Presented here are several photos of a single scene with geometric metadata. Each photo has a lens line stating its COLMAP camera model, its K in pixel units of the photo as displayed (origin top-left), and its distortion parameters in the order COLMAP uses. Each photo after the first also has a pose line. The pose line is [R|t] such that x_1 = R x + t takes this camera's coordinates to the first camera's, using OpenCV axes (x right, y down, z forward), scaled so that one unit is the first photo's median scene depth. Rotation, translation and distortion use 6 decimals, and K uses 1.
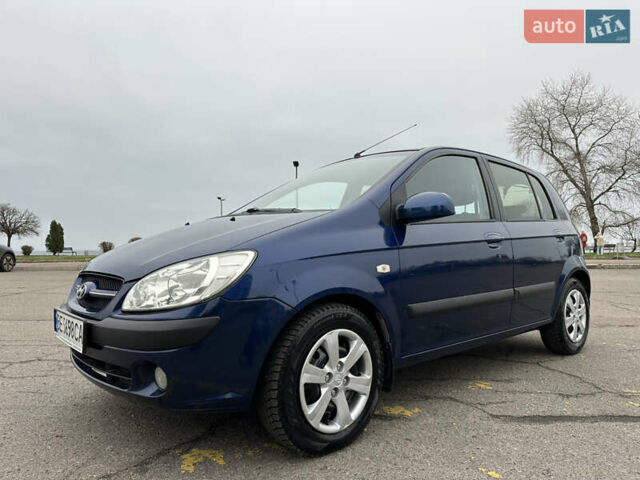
lens RADIAL K [[457.1, 0, 319.9], [0, 457.1, 236.0], [0, 0, 1]] dist [0.029126, -0.041255]
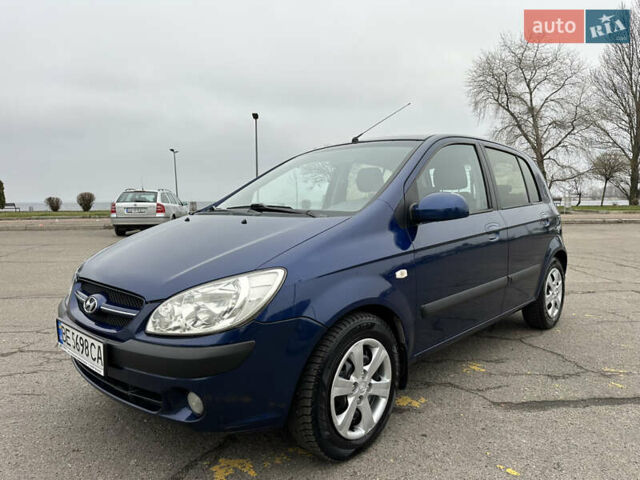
lens RADIAL K [[456.9, 0, 320.0], [0, 456.9, 240.0], [0, 0, 1]] dist [0.035929, -0.056861]
pose [[0.995367, -0.012524, 0.095329, -0.099227], [0.001526, 0.993413, 0.114575, -0.087337], [-0.096136, -0.113899, 0.988830, 0.024242]]
